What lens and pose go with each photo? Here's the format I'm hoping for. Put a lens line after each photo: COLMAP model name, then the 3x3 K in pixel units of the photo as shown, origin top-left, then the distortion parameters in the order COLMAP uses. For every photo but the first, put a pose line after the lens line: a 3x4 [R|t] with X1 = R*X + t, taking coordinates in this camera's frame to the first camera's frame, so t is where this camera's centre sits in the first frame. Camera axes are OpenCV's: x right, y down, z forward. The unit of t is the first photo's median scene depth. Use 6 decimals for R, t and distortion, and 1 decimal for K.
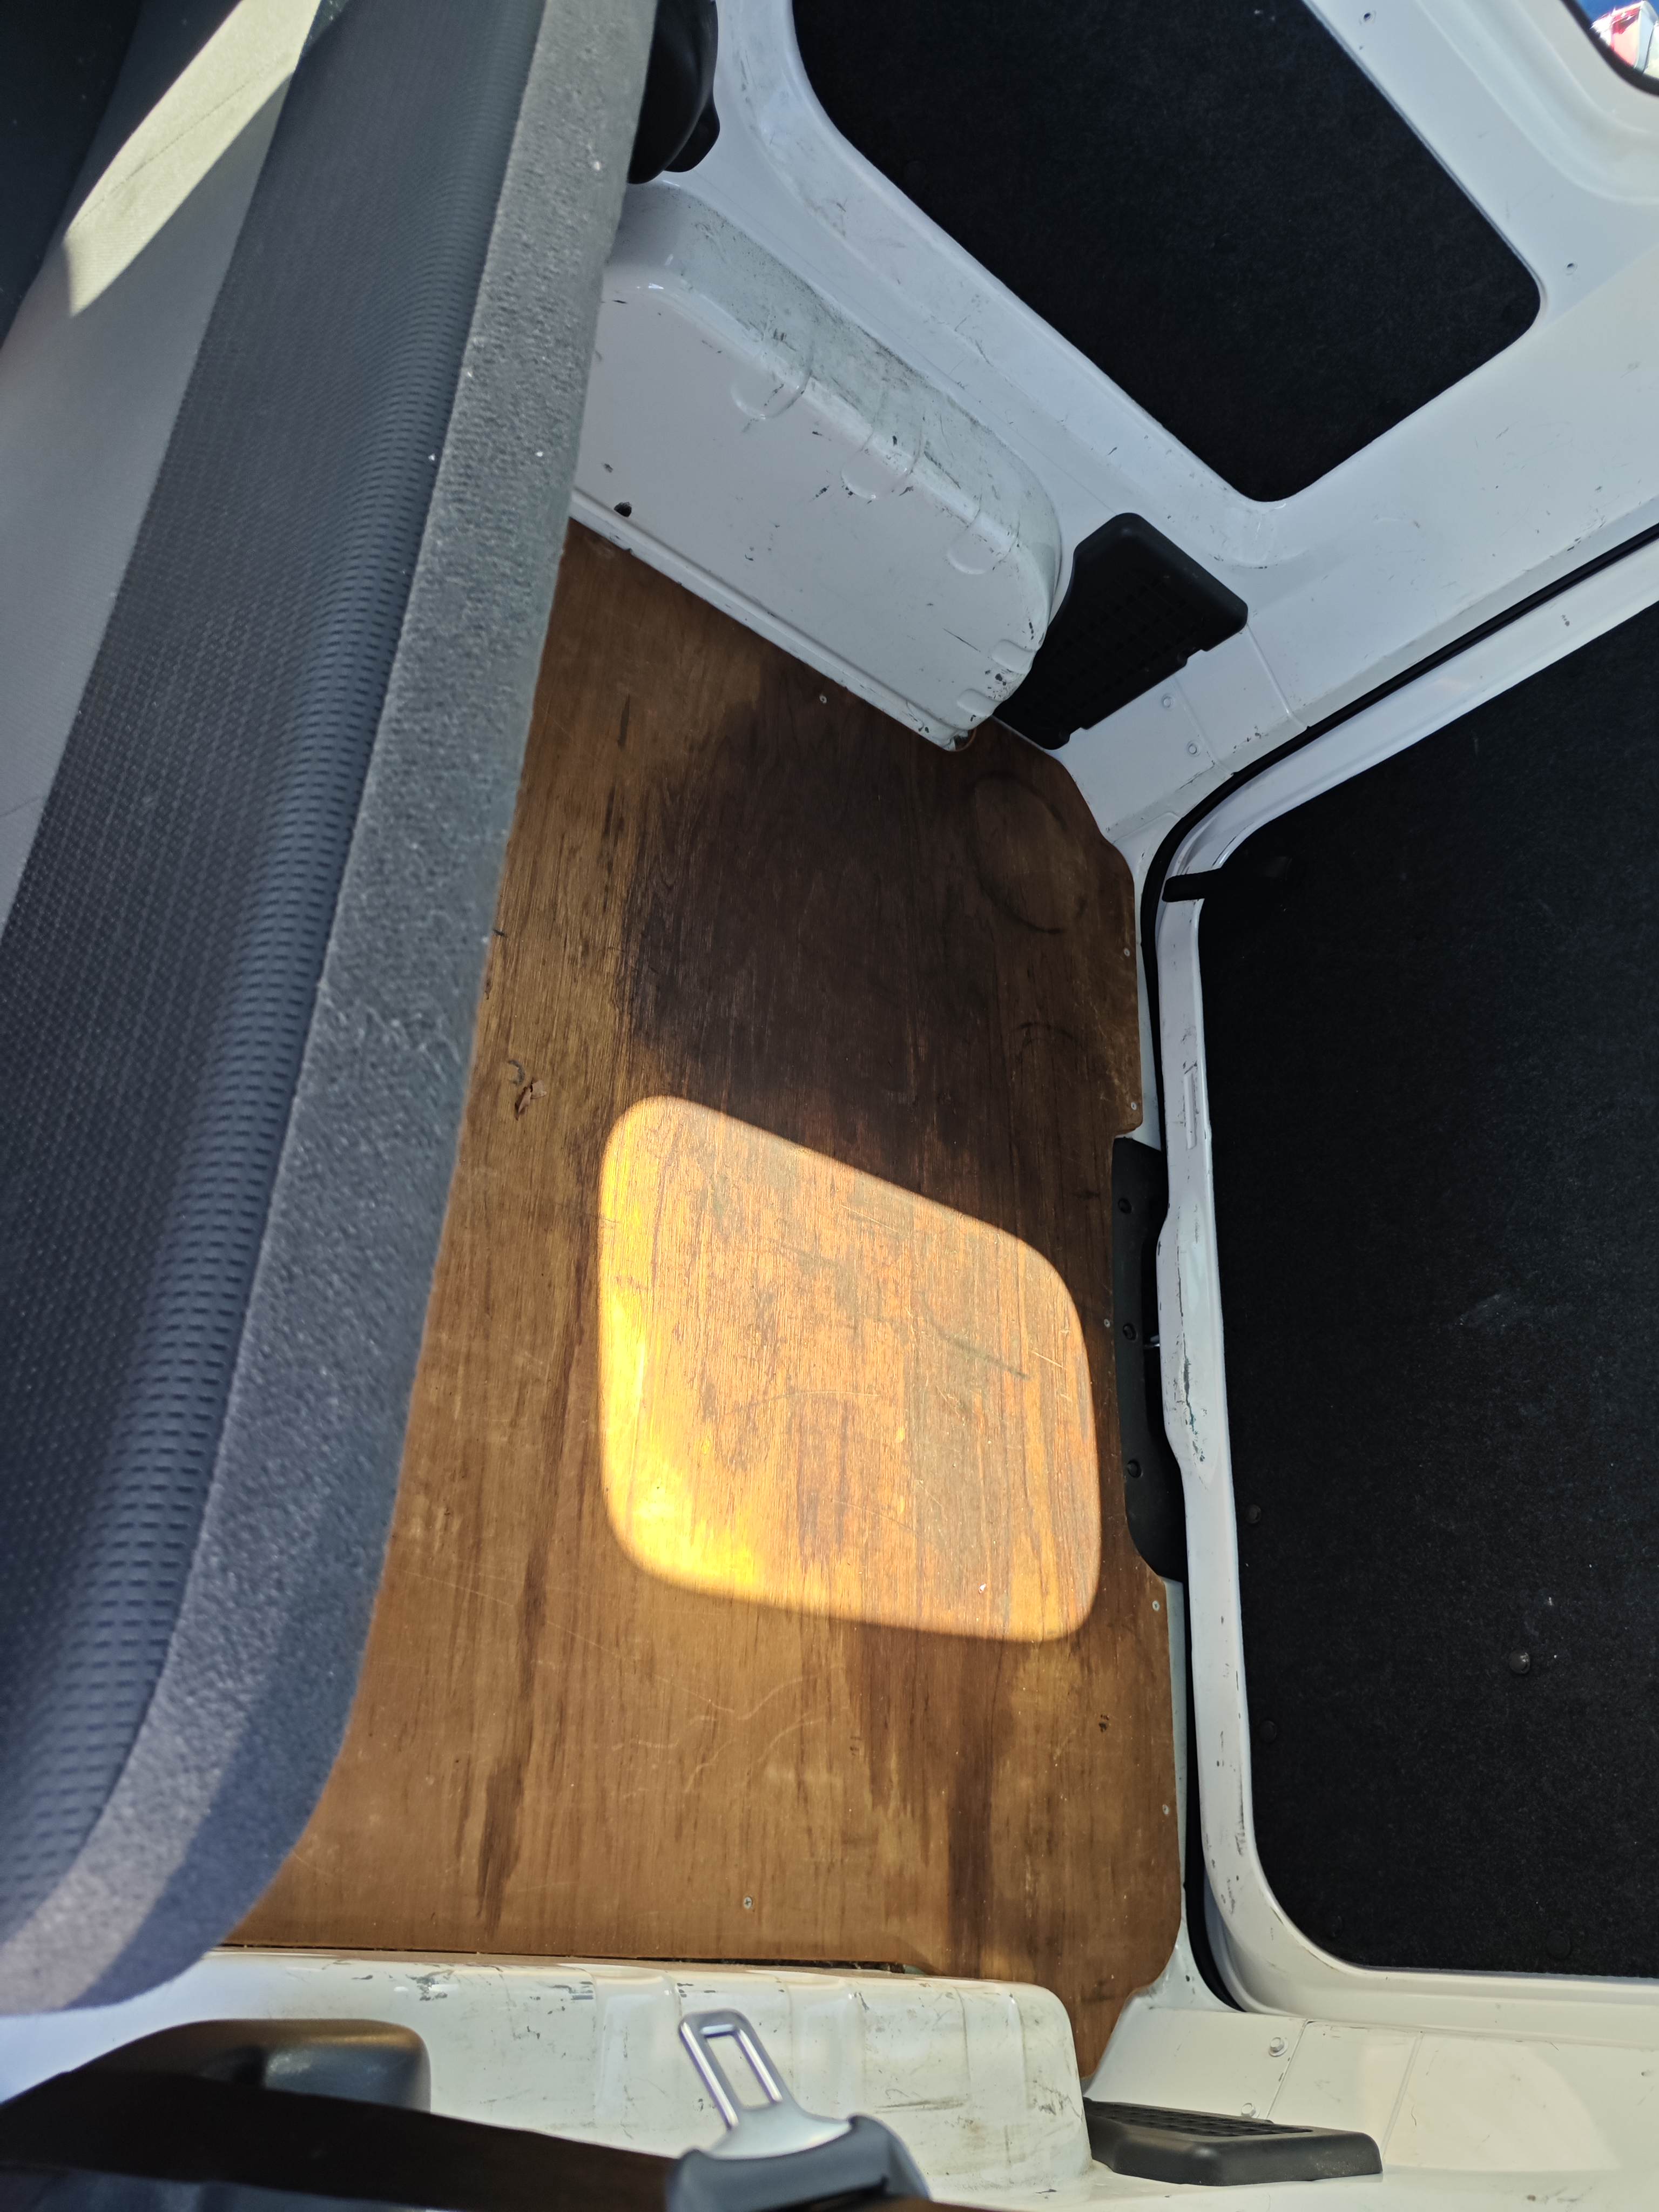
lens RADIAL K [[1592.8, 0, 866.7], [0, 1592.8, 1150.5], [0, 0, 1]] dist [0.022232, -0.034172]
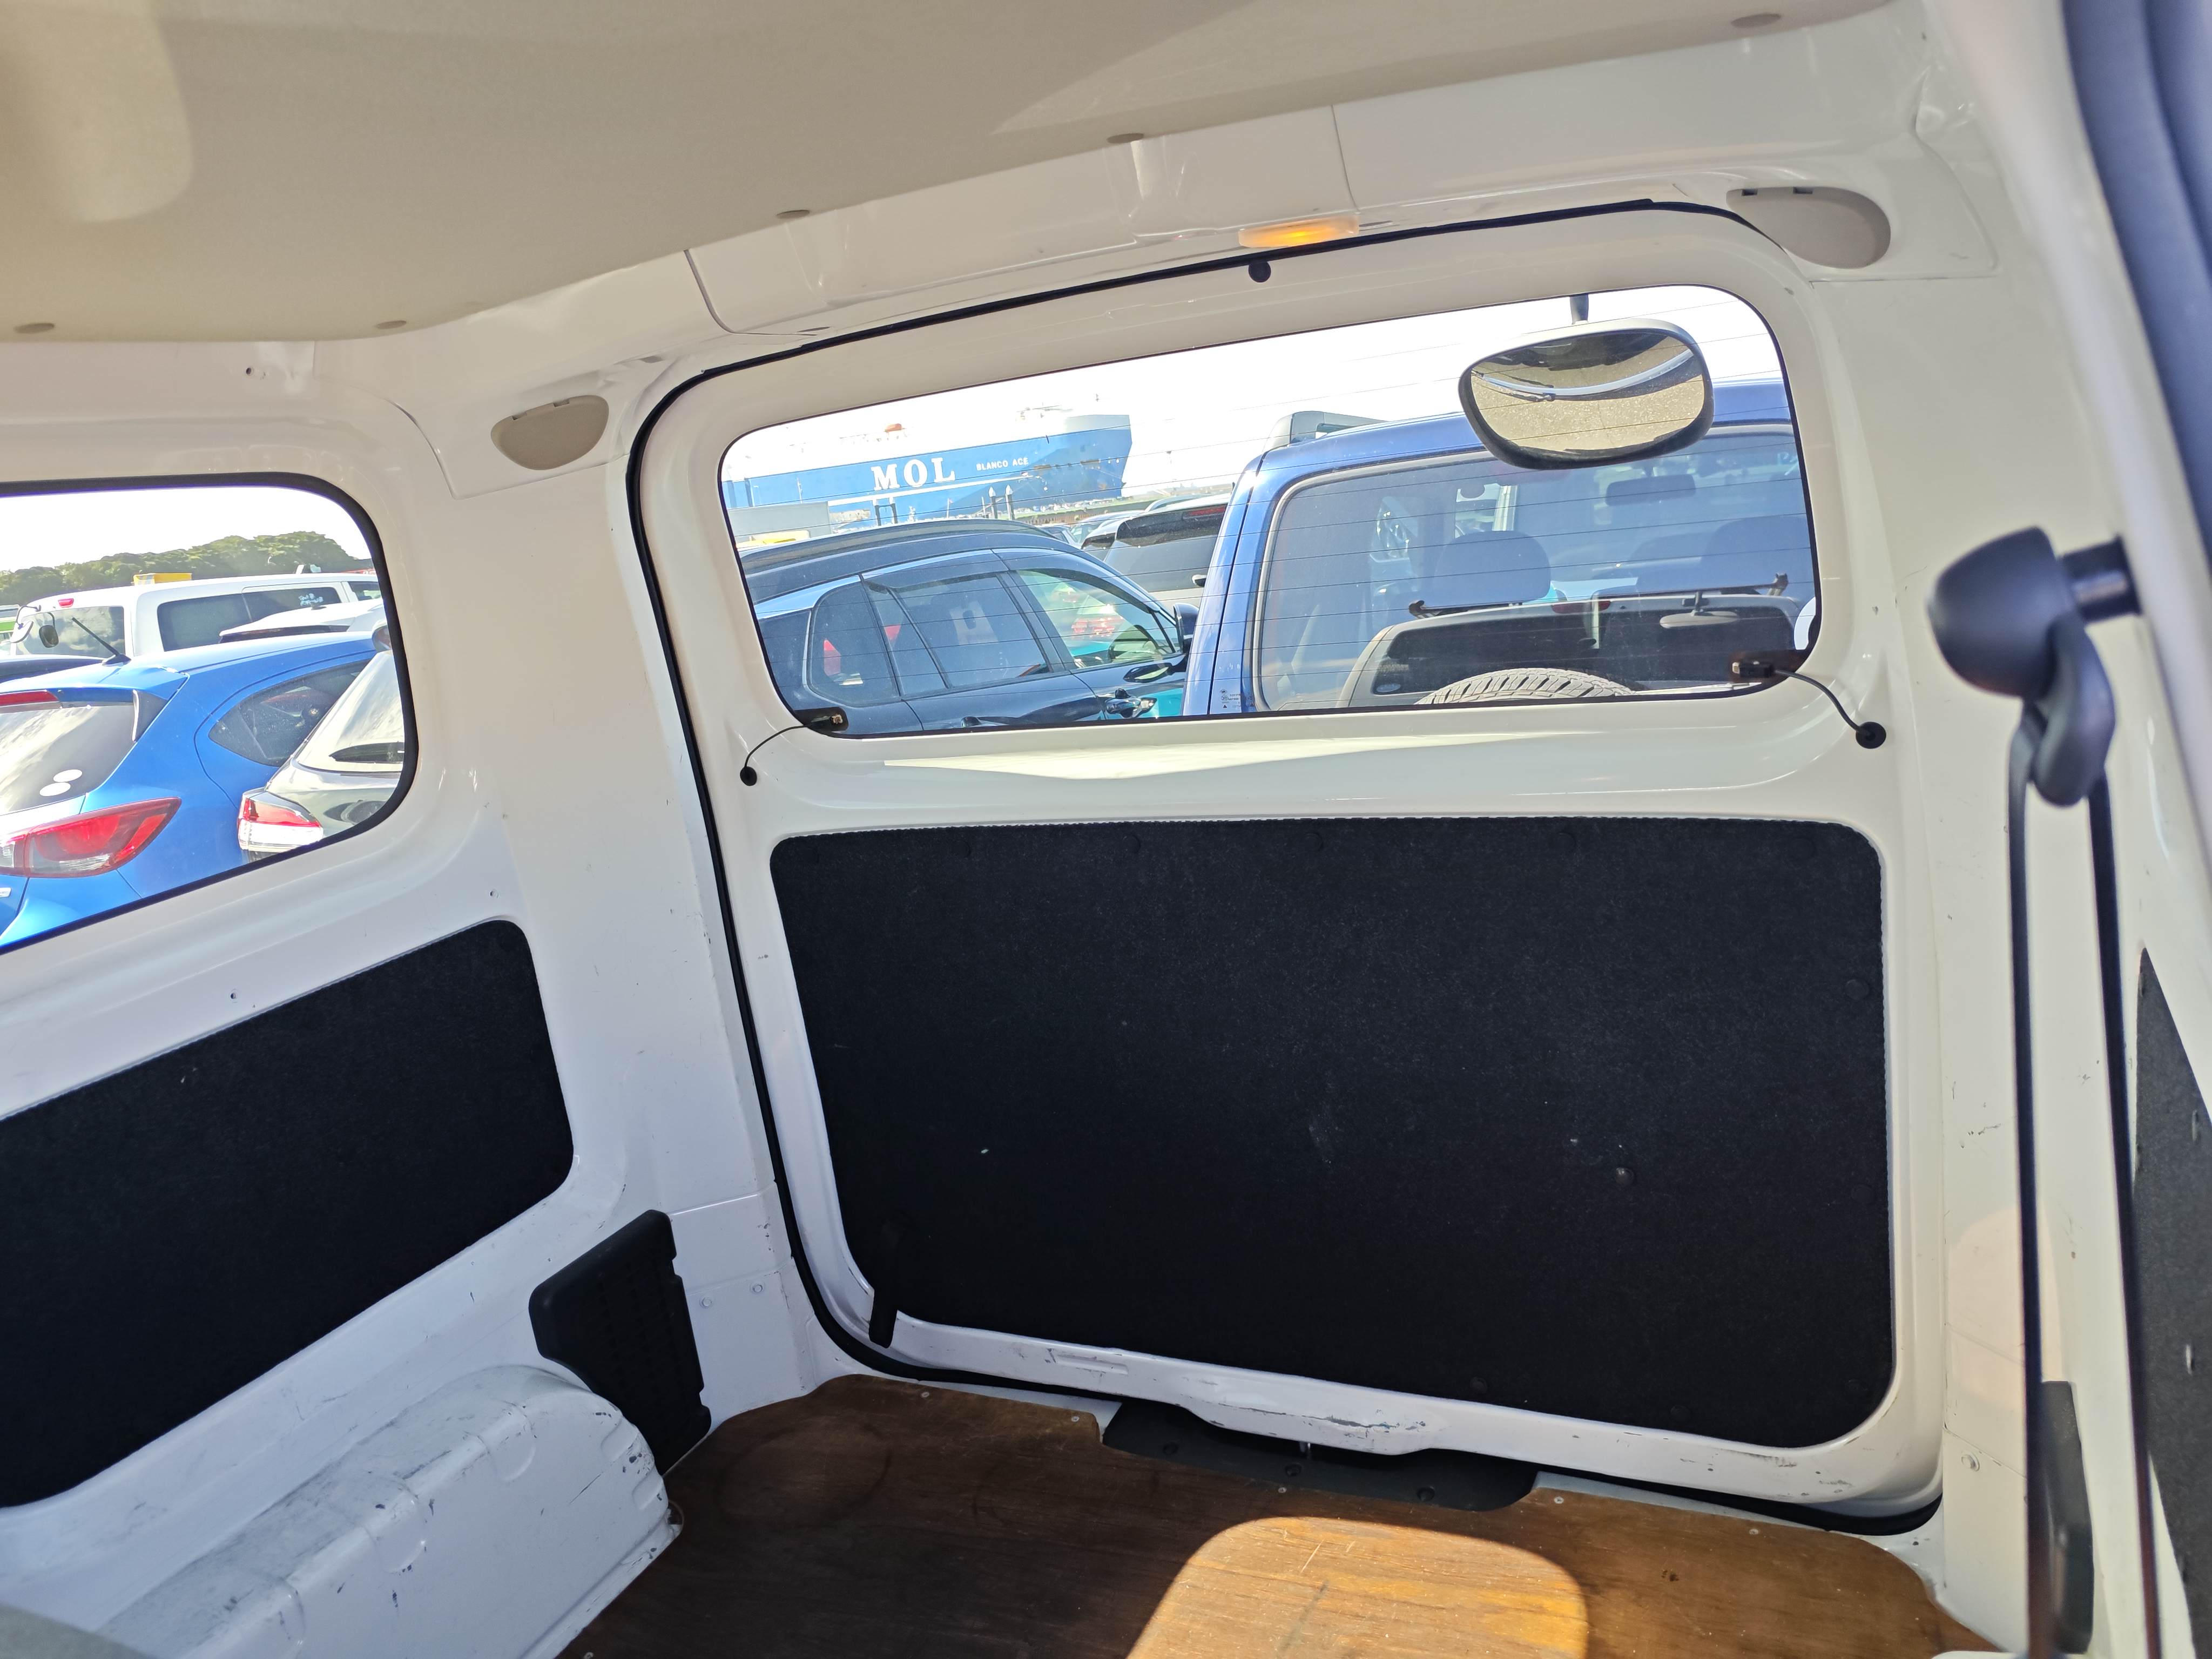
lens RADIAL K [[1592.8, 0, 1110.8], [0, 1592.8, 830.4], [0, 0, 1]] dist [0.022232, -0.034172]
pose [[0.202944, -0.829296, 0.520656, -0.055095], [0.977417, 0.203555, -0.056763, -0.027168], [-0.058909, 0.520417, 0.851878, -0.087865]]
